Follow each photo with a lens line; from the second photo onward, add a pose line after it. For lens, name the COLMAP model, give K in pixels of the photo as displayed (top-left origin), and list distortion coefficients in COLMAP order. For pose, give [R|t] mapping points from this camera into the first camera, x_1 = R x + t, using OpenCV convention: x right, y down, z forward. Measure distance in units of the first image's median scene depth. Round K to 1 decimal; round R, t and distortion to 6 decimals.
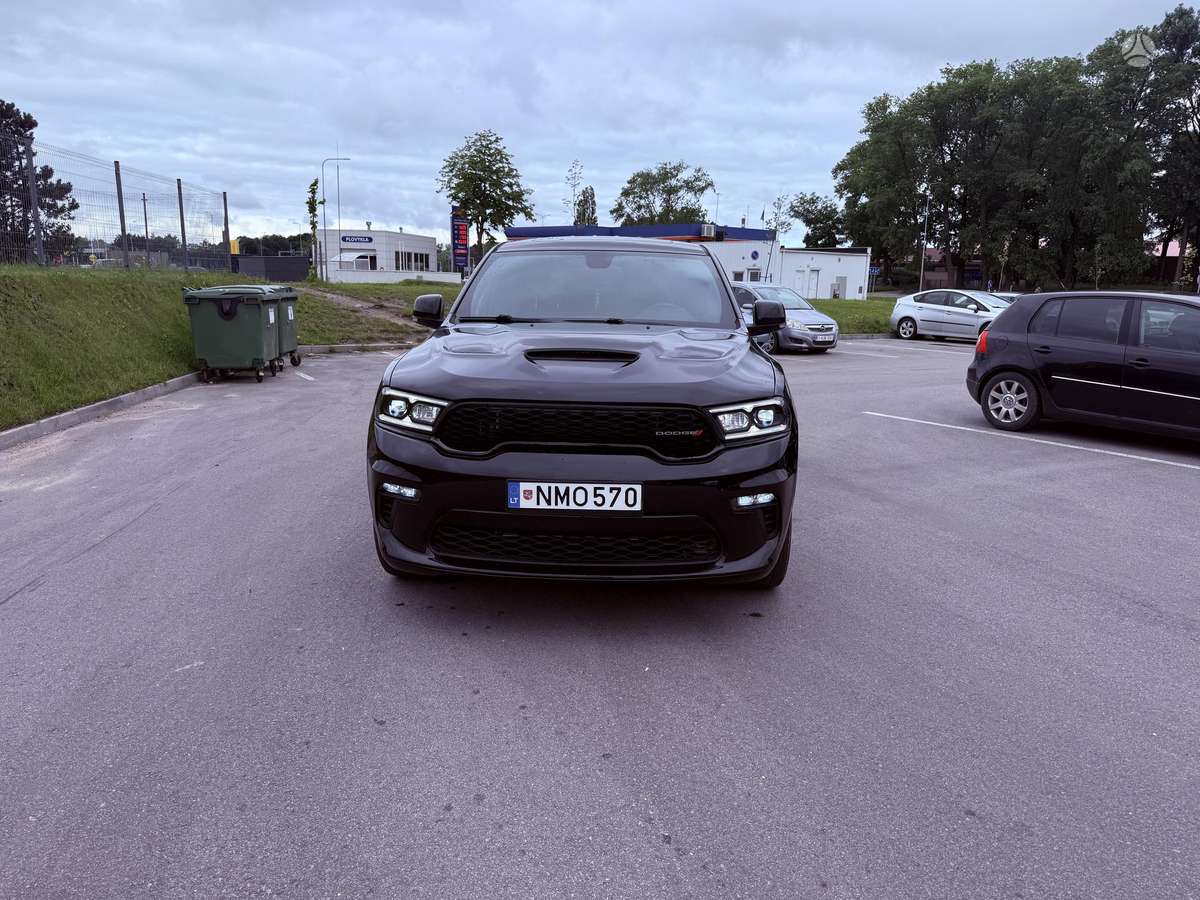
lens RADIAL K [[847.0, 0, 612.0], [0, 847.0, 445.1], [0, 0, 1]] dist [0.095277, -0.127684]
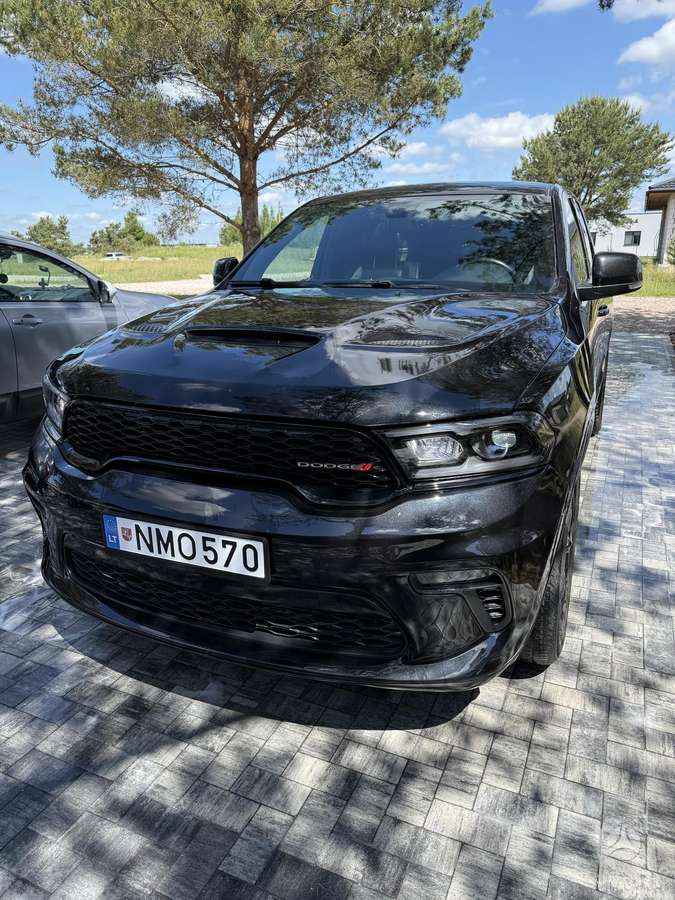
lens RADIAL K [[635.3, 0, 337.5], [0, 635.3, 450.0], [0, 0, 1]] dist [0.095277, -0.127684]
pose [[0.928503, 0.079455, -0.362725, 0.179656], [-0.039020, 0.992308, 0.117481, -0.058032], [0.369269, -0.094928, 0.924461, 0.391142]]
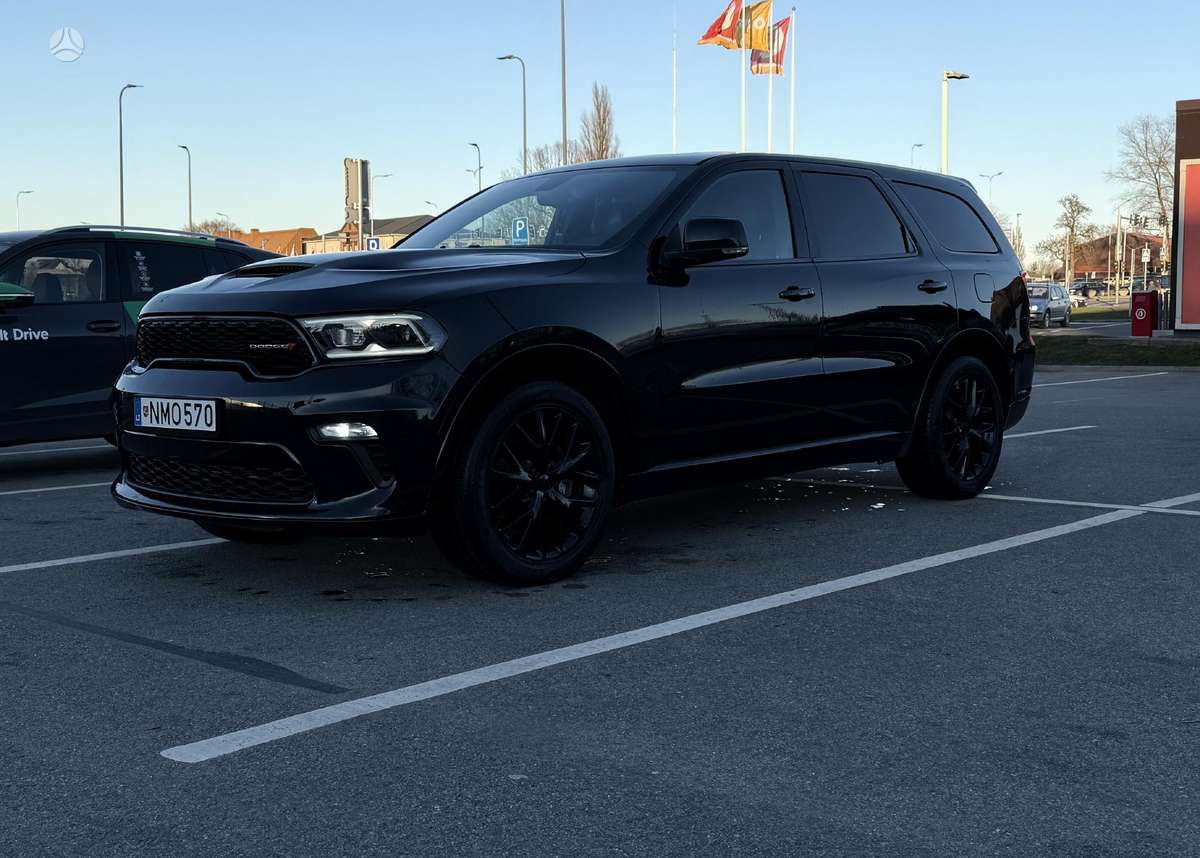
lens RADIAL K [[1419.8, 0, 644.2], [0, 1419.8, 379.5], [0, 0, 1]] dist [0.127411, -0.039067]
pose [[0.769379, 0.000967, -0.638792, 0.907277], [-0.103726, 0.986917, -0.123436, 0.111085], [0.630315, 0.161228, 0.759413, 0.102099]]
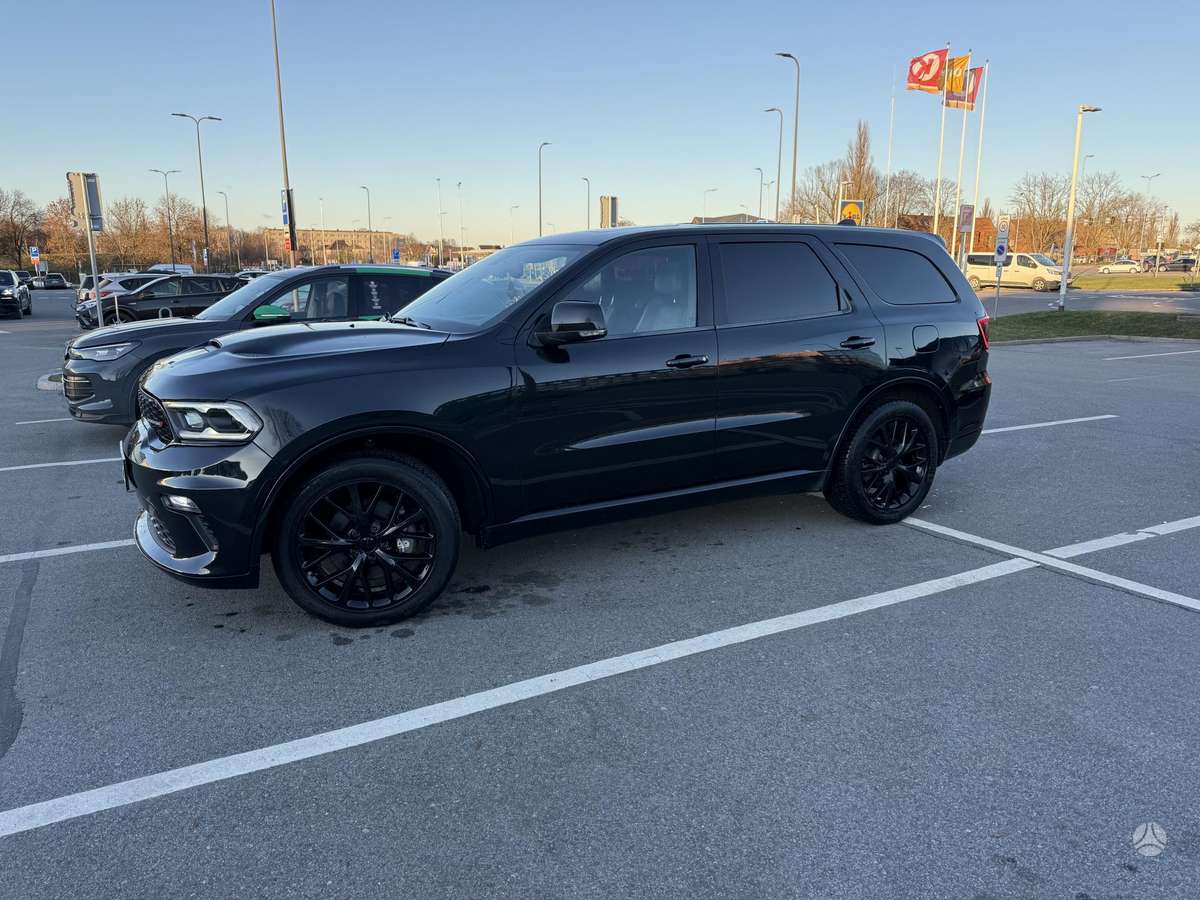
lens RADIAL K [[838.6, 0, 586.8], [0, 838.6, 454.1], [0, 0, 1]] dist [0.103636, -0.131319]
pose [[0.517871, 0.152956, -0.841673, 0.872283], [-0.158293, 0.984029, 0.081431, -0.101487], [0.840686, 0.091060, 0.533812, 0.625833]]
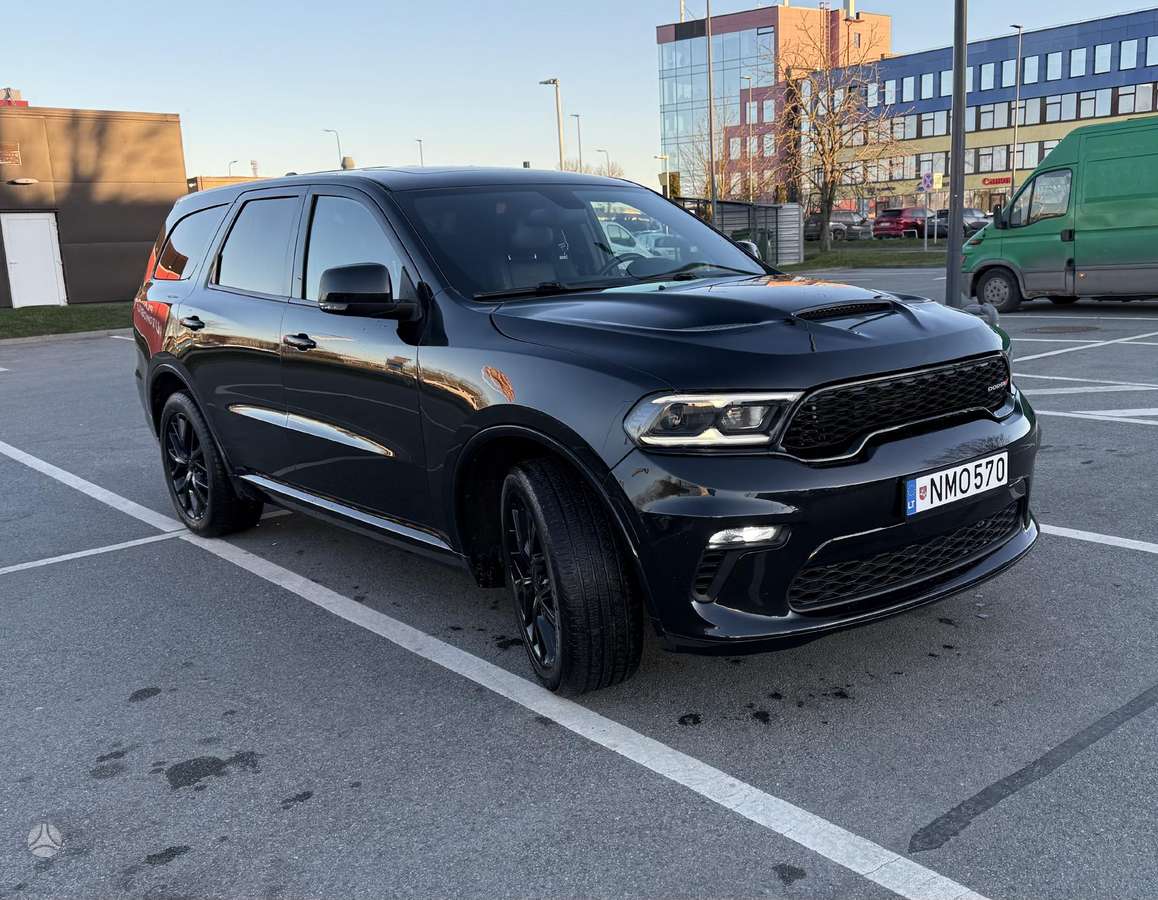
lens RADIAL K [[1160.3, 0, 677.8], [0, 1160.3, 450.7], [0, 0, 1]] dist [0.239905, -0.510214]
pose [[0.712809, -0.184205, 0.676737, -0.657552], [0.191222, 0.979381, 0.065169, -0.060718], [-0.674787, 0.082954, 0.733335, 0.261613]]
